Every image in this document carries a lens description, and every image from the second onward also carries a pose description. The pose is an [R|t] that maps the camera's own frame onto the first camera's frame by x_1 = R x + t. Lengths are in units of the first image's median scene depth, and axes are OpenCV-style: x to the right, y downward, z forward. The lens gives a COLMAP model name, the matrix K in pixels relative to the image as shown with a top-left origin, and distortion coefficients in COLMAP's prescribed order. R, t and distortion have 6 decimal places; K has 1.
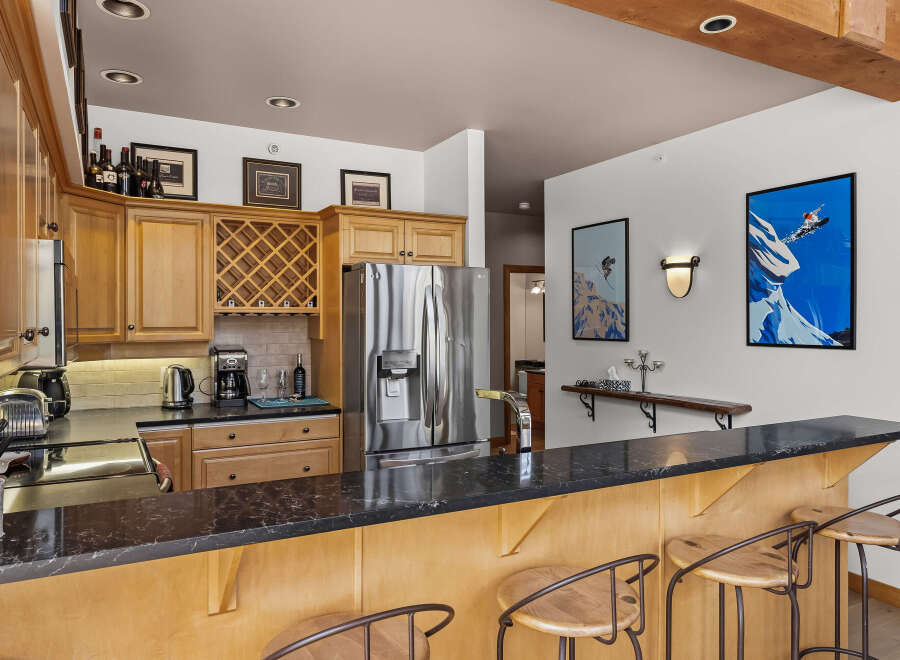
lens RADIAL K [[609.1, 0, 451.9], [0, 609.1, 319.4], [0, 0, 1]] dist [0.000199, 0.000318]
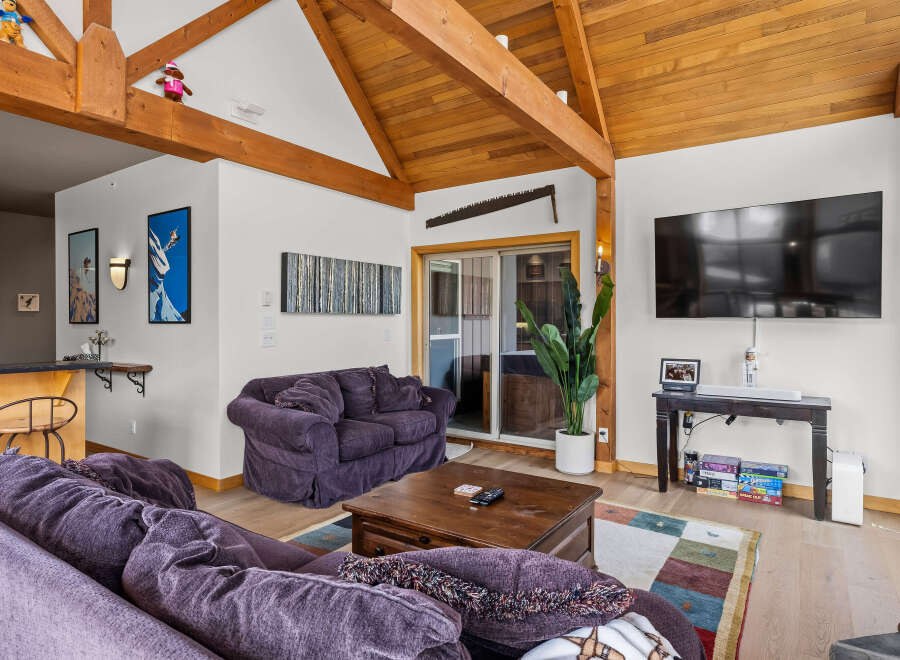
lens RADIAL K [[530.4, 0, 447.4], [0, 530.4, 326.5], [0, 0, 1]] dist [-0.003000, -0.000648]
pose [[0.905963, 0.003749, 0.423340, 0.610329], [-0.004396, 0.999990, 0.000551, 0.048065], [-0.423333, -0.002360, 0.905971, -0.414601]]
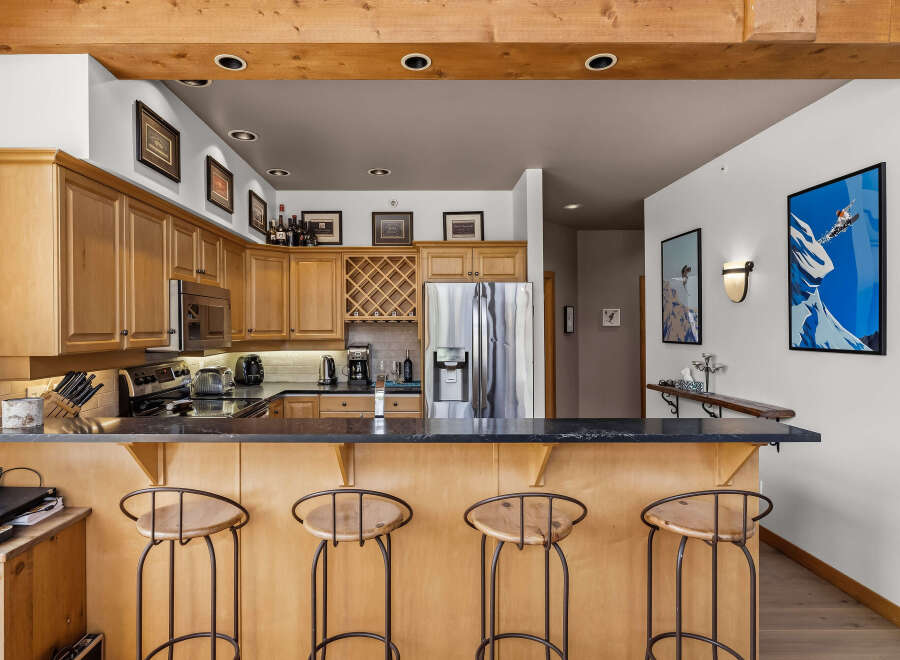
lens RADIAL K [[508.4, 0, 450.0], [0, 508.4, 330.0], [0, 0, 1]] dist [-0.001657, -0.000281]
pose [[0.890737, 0.000601, -0.454519, 0.380424], [0.002545, 0.999977, 0.006310, 0.004842], [0.454513, -0.006777, 0.890714, 0.017044]]
